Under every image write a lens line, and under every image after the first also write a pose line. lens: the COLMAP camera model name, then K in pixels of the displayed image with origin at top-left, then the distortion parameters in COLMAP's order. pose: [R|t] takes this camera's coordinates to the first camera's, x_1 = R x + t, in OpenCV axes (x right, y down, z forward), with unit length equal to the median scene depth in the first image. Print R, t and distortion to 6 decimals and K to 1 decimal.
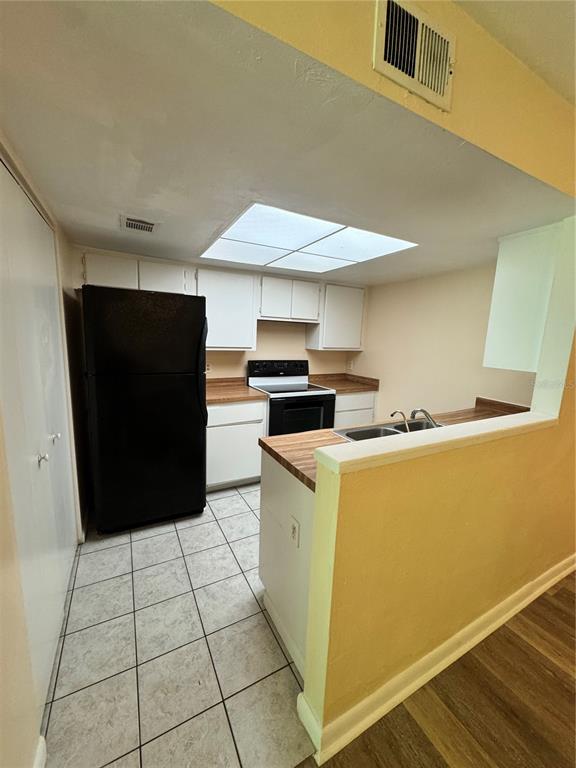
lens RADIAL K [[306.5, 0, 288.3], [0, 306.5, 384.1], [0, 0, 1]] dist [-0.002380, 0.000634]
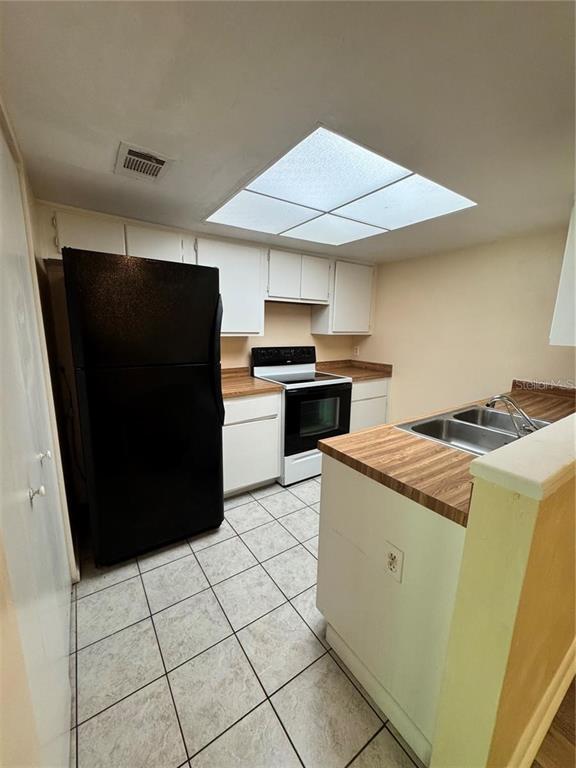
lens RADIAL K [[306.5, 0, 288.0], [0, 306.5, 383.8], [0, 0, 1]] dist [-0.002380, 0.000634]
pose [[0.994255, -0.037562, 0.100228, -0.182599], [0.034313, 0.998834, 0.033951, -0.000168], [-0.101386, -0.030317, 0.994385, 0.166032]]
